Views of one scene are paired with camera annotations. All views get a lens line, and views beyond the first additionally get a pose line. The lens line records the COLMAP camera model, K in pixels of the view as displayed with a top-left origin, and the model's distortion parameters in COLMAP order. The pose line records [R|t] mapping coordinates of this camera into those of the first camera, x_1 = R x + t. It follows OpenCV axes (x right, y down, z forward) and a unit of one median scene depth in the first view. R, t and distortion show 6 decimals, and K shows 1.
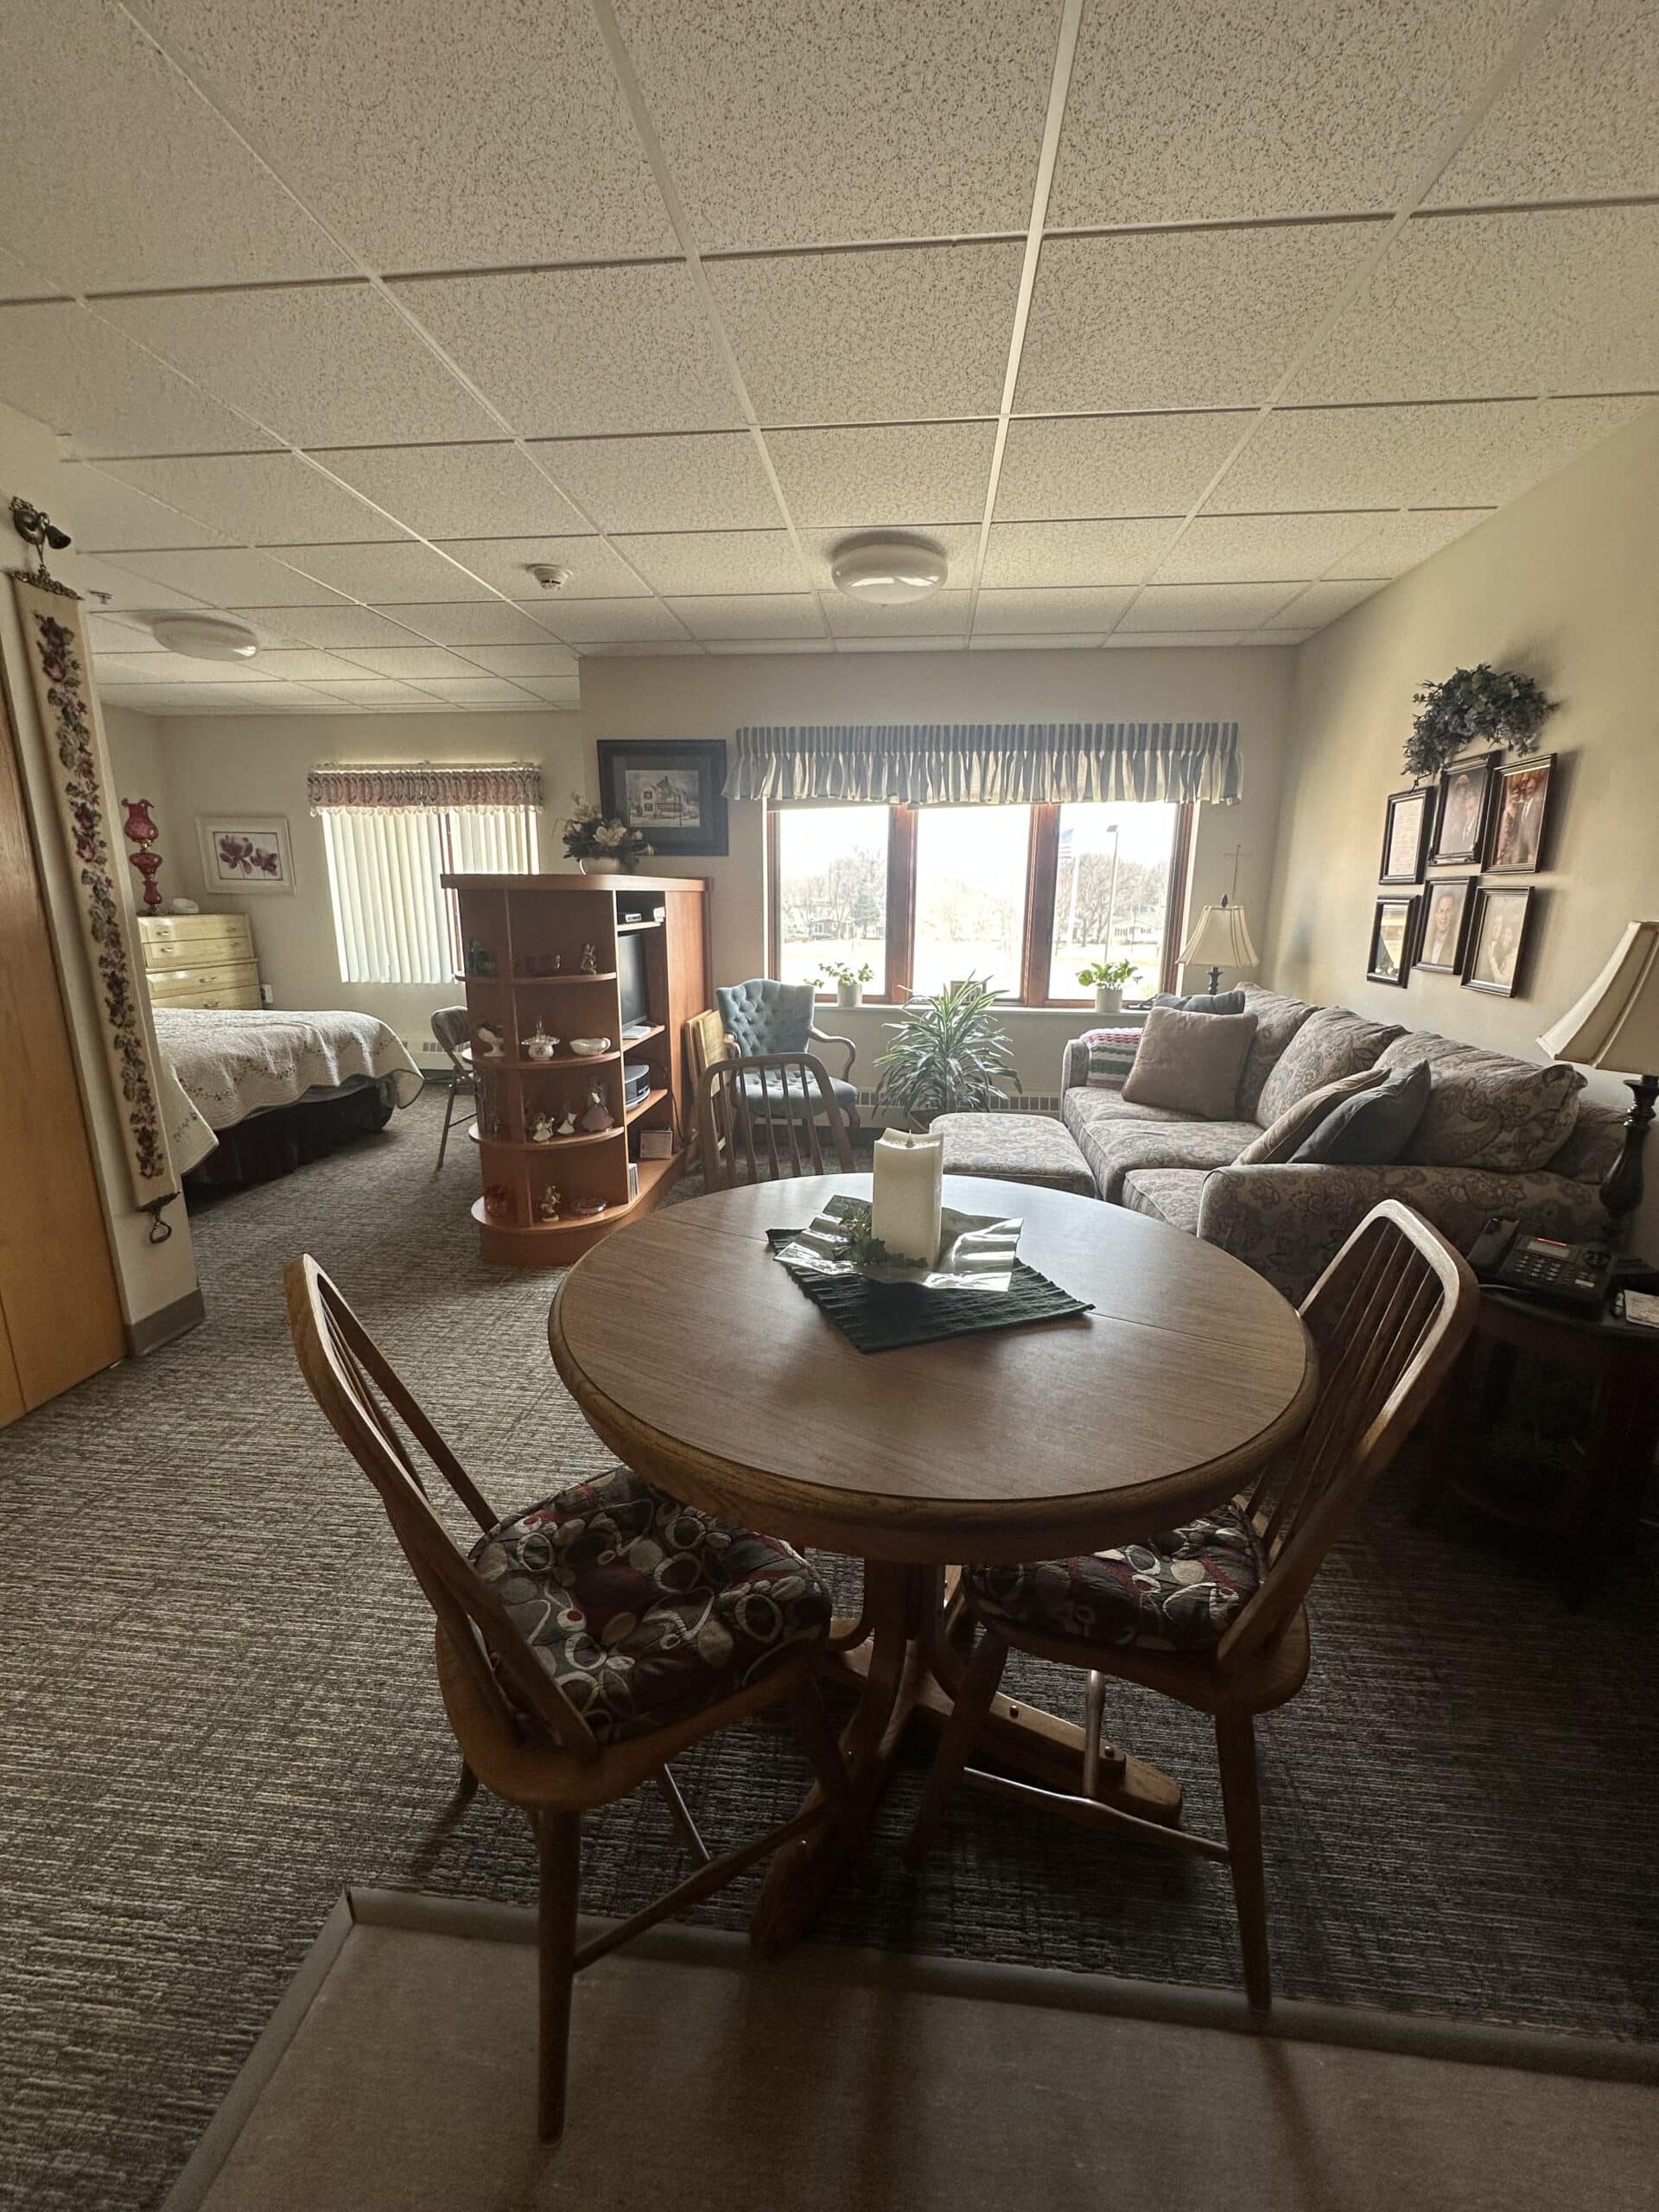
lens RADIAL K [[893.3, 0, 829.5], [0, 893.3, 1106.0], [0, 0, 1]] dist [0.001285, 0.000114]
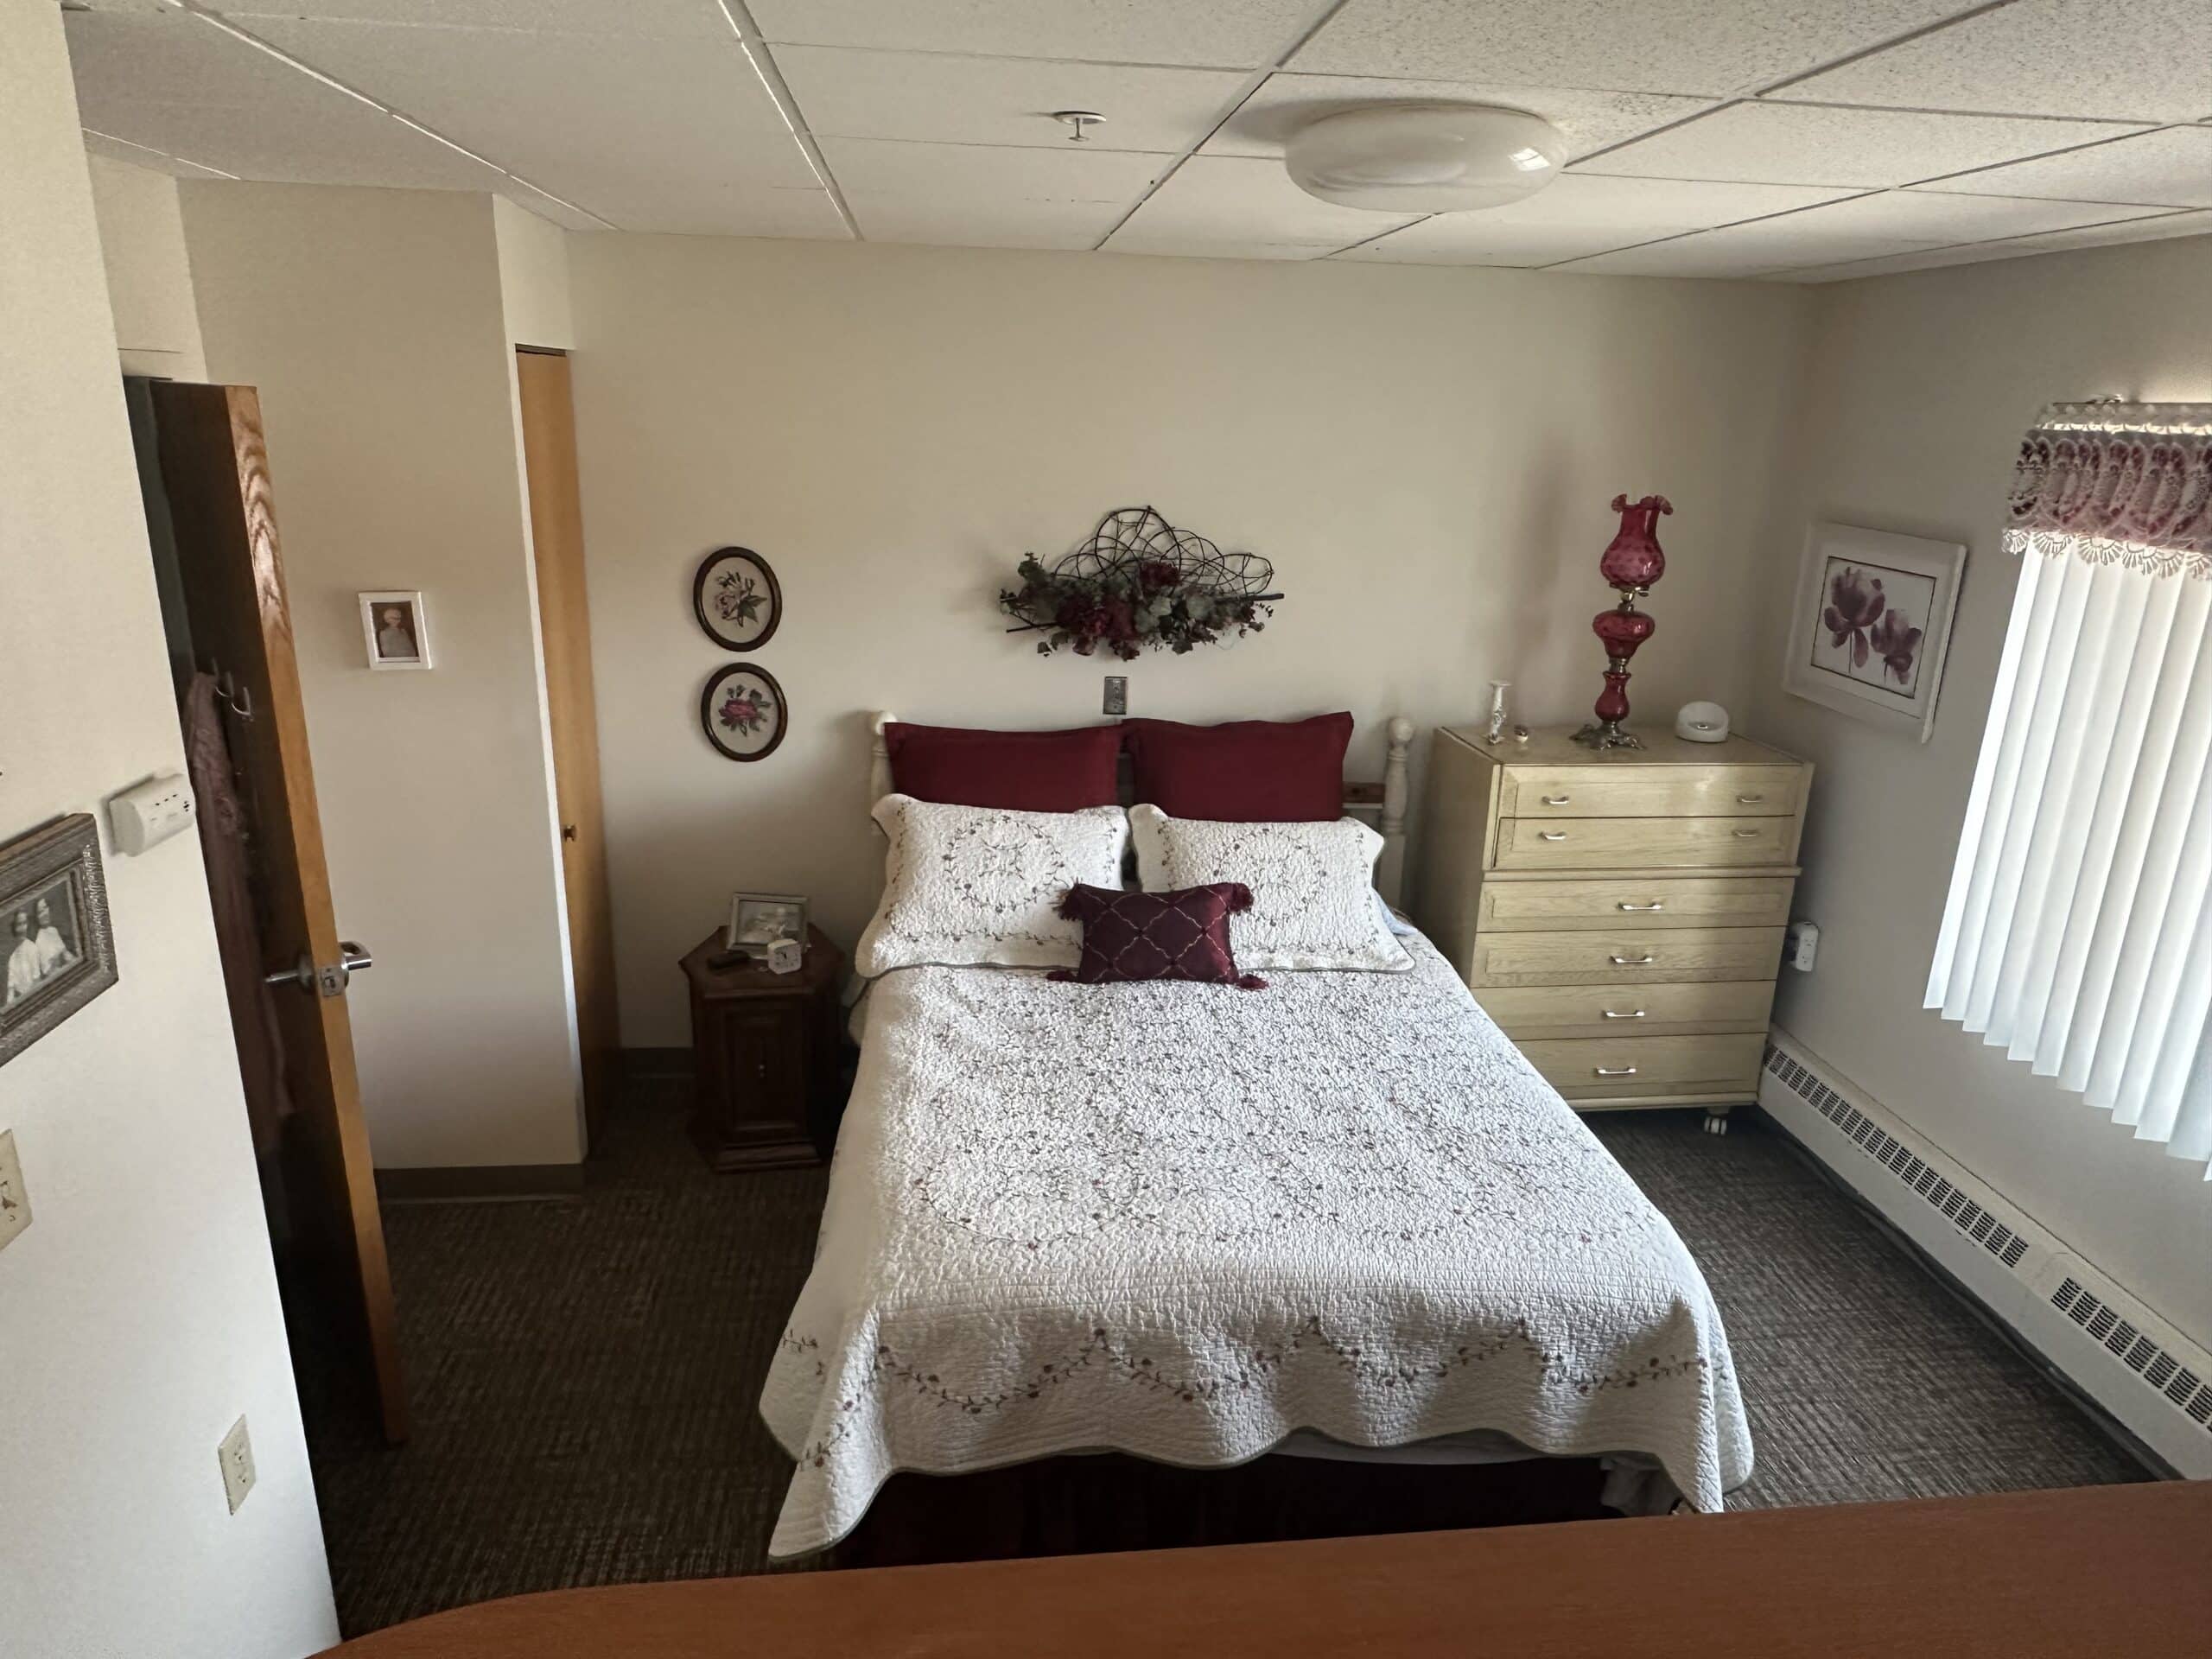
lens RADIAL K [[1408.6, 0, 1106.0], [0, 1408.6, 829.5], [0, 0, 1]] dist [0.001464, 0.000165]
pose [[0.201153, 0.281808, -0.938148, -0.103266], [-0.249610, 0.940855, 0.229101, -0.253470], [0.947223, 0.188087, 0.259598, 0.532938]]
